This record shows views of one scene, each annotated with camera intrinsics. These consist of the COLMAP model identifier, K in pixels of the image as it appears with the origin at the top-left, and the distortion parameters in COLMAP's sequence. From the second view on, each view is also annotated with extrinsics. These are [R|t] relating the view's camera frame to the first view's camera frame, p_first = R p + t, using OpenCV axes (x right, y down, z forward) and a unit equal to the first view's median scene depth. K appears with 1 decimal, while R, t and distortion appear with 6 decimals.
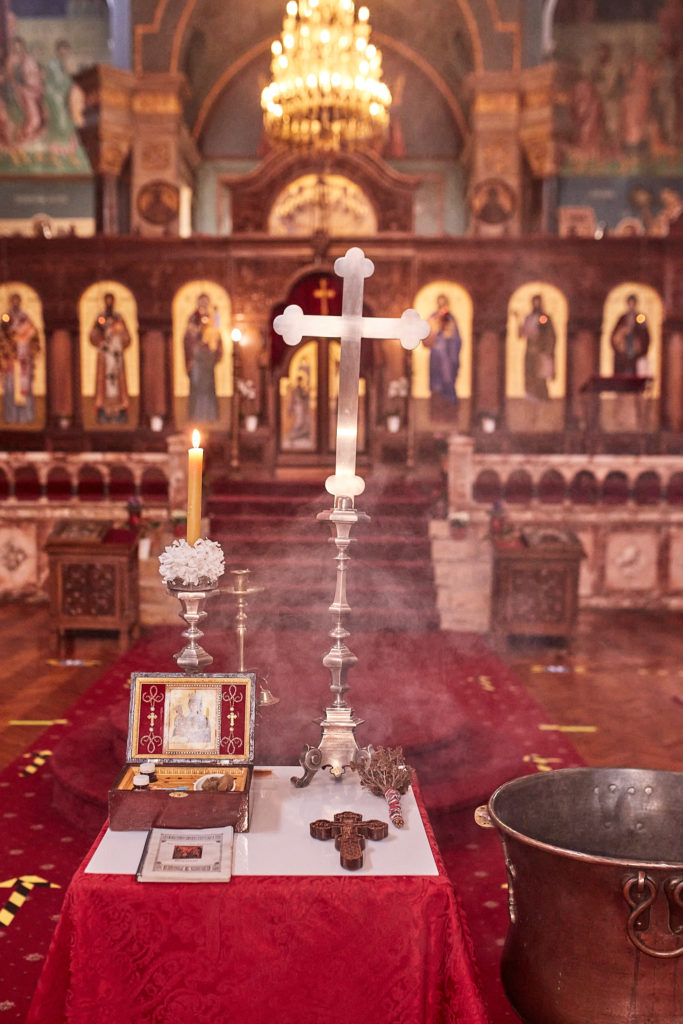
lens RADIAL K [[1100.4, 0, 335.2], [0, 1100.4, 554.8], [0, 0, 1]] dist [-0.025739, 0.000000]
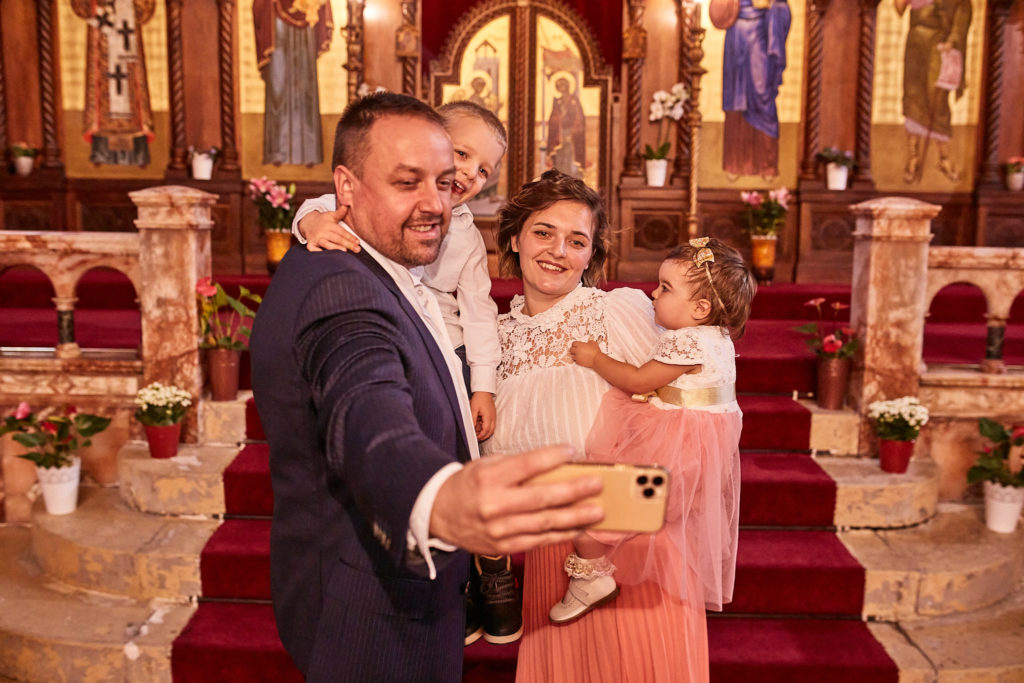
lens RADIAL K [[991.6, 0, 505.9], [0, 991.6, 346.9], [0, 0, 1]] dist [-0.022270, 0.000000]
pose [[0.999875, 0.010120, 0.012109, -0.023383], [-0.010596, 0.999145, 0.039958, -0.054048], [-0.011694, -0.040082, 0.999128, 0.525753]]
